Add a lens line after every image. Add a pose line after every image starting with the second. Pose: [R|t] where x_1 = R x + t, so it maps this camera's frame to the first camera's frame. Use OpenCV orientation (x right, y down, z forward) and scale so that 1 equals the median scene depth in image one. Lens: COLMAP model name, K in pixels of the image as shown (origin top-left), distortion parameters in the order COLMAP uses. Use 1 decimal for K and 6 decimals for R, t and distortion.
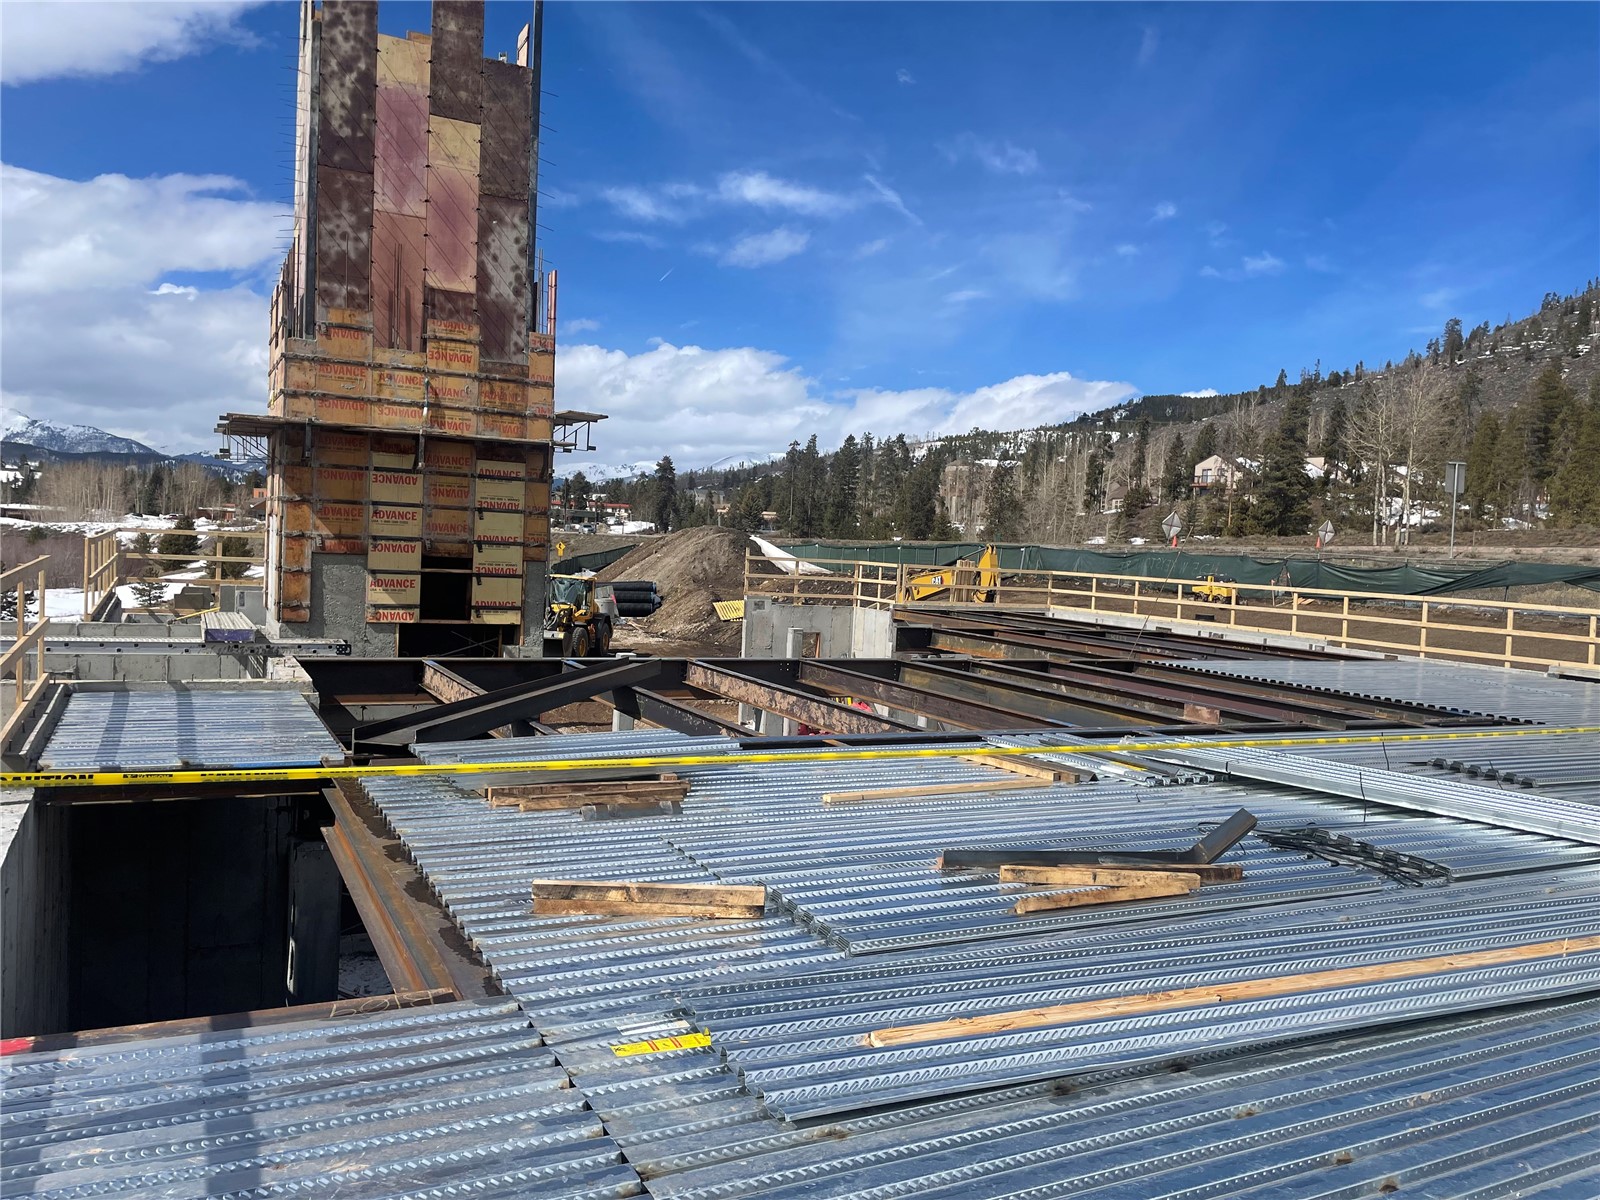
lens RADIAL K [[1213.6, 0, 800.0], [0, 1213.6, 600.0], [0, 0, 1]] dist [0.009954, -0.001499]
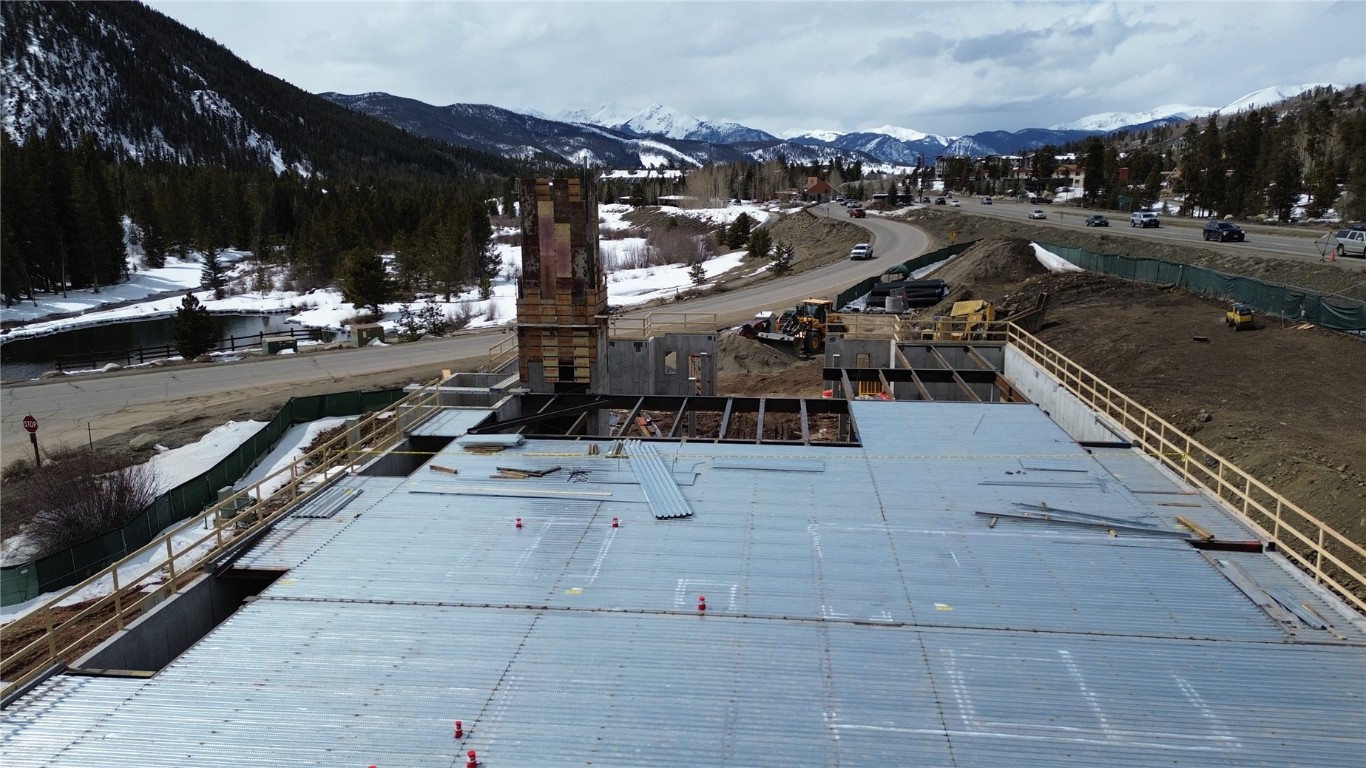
lens RADIAL K [[944.2, 0, 683.0], [0, 944.2, 384.0], [0, 0, 1]] dist [0.084447, -0.077815]
pose [[0.833535, 0.061561, -0.549026, 1.336955], [0.022092, 0.989263, 0.144464, -0.330151], [0.552025, -0.132544, 0.823226, -0.888909]]
